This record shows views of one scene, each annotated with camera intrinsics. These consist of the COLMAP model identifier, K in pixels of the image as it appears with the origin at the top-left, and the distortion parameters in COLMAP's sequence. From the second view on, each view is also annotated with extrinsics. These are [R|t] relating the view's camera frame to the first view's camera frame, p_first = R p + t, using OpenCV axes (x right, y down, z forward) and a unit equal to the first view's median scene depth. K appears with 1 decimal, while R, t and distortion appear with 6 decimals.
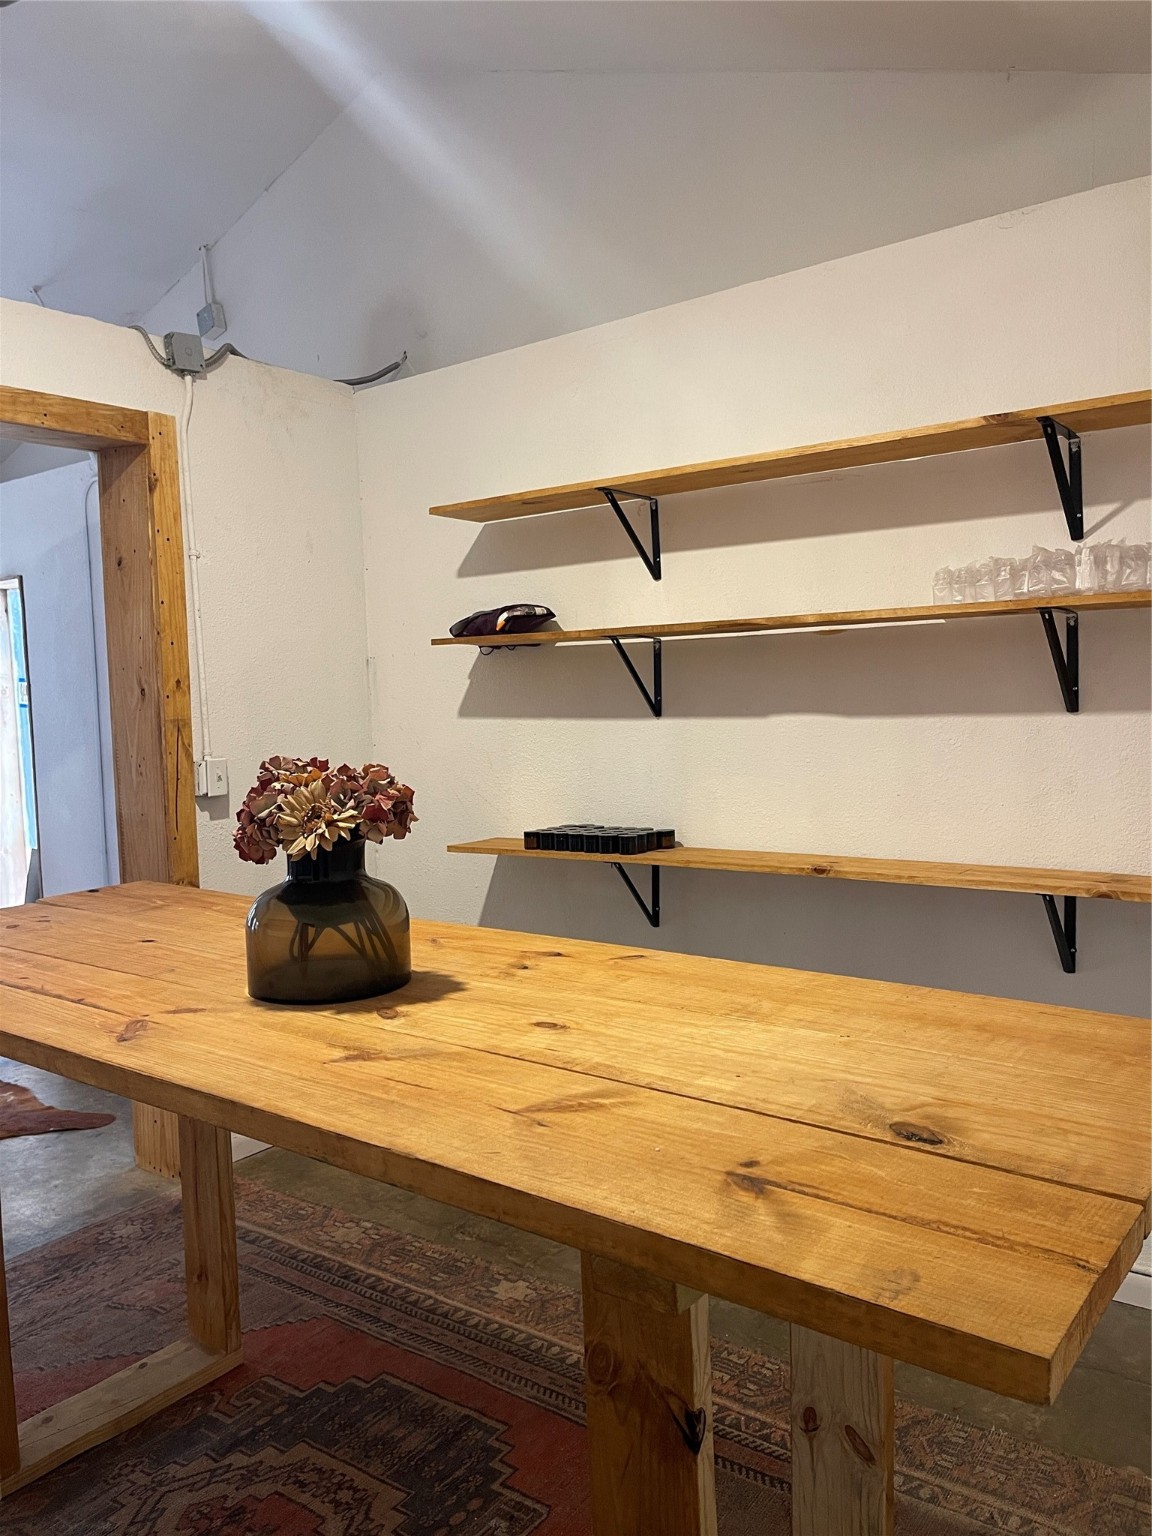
lens RADIAL K [[1167.9, 0, 577.5], [0, 1167.9, 778.2], [0, 0, 1]] dist [0.093279, -0.127708]
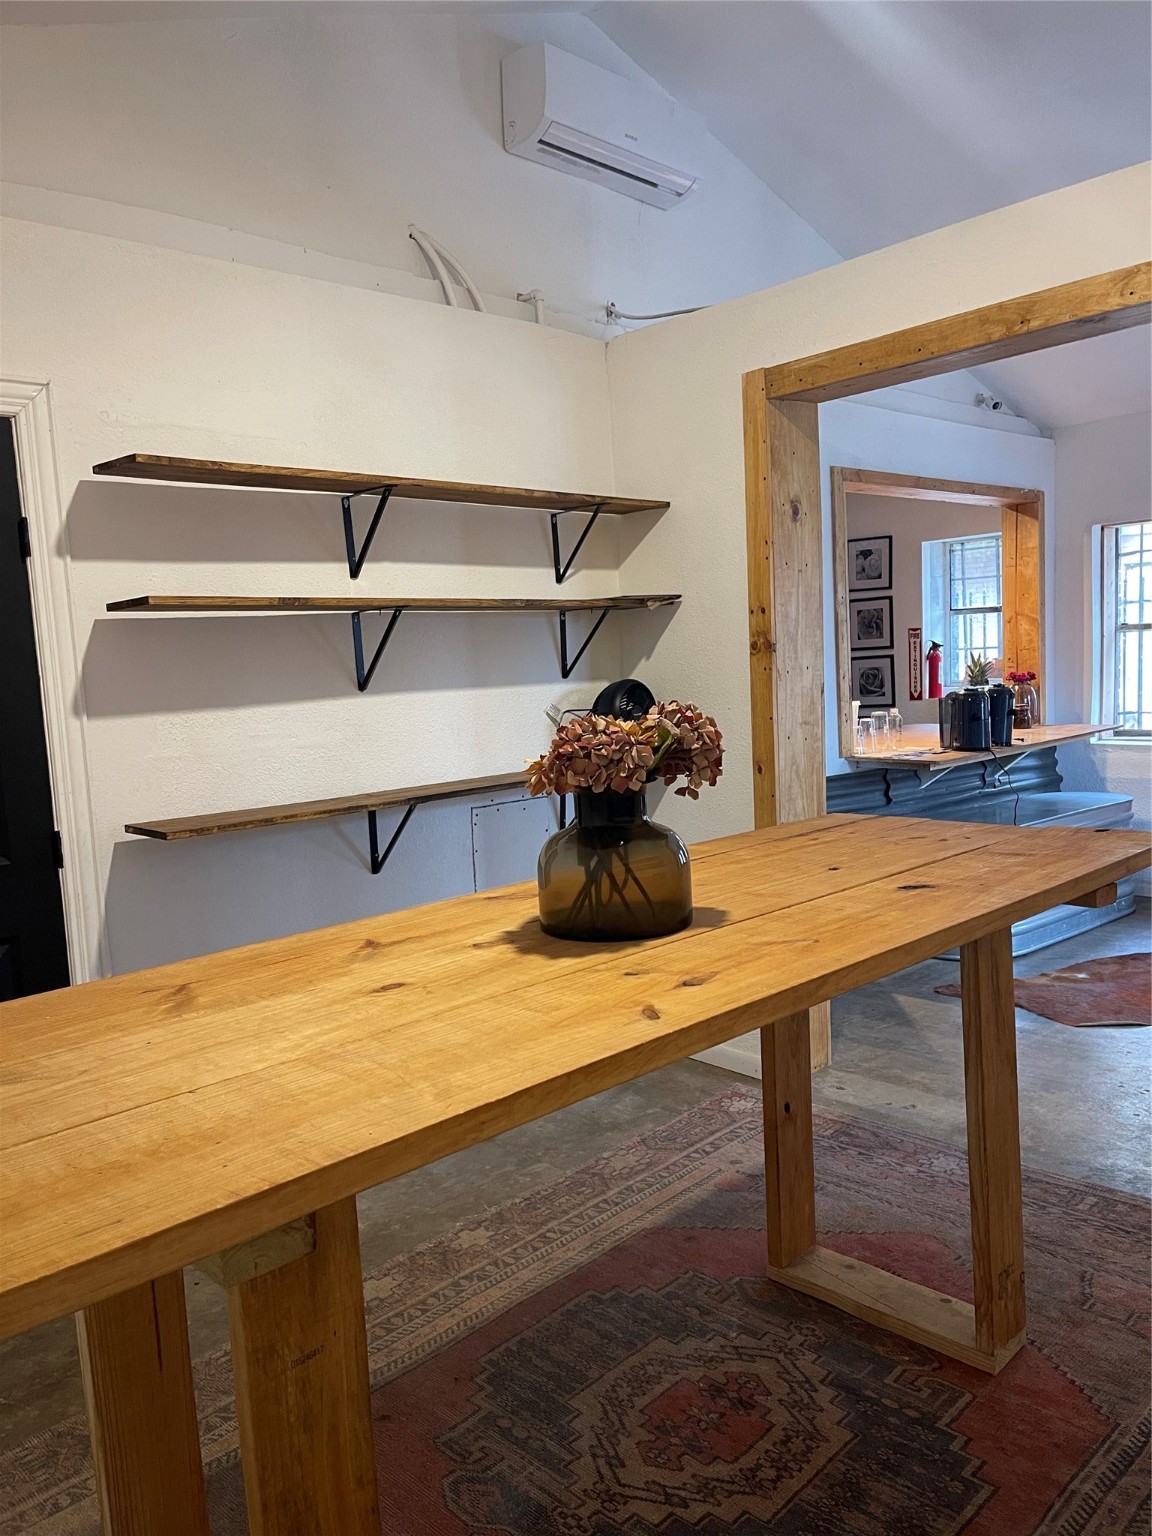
lens RADIAL K [[1160.7, 0, 590.2], [0, 1160.7, 776.1], [0, 0, 1]] dist [0.069143, -0.102288]
pose [[-0.153622, 0.138437, -0.978384, 0.856998], [-0.017478, 0.989602, 0.142769, -0.109725], [0.987975, 0.039033, -0.149605, 1.239696]]
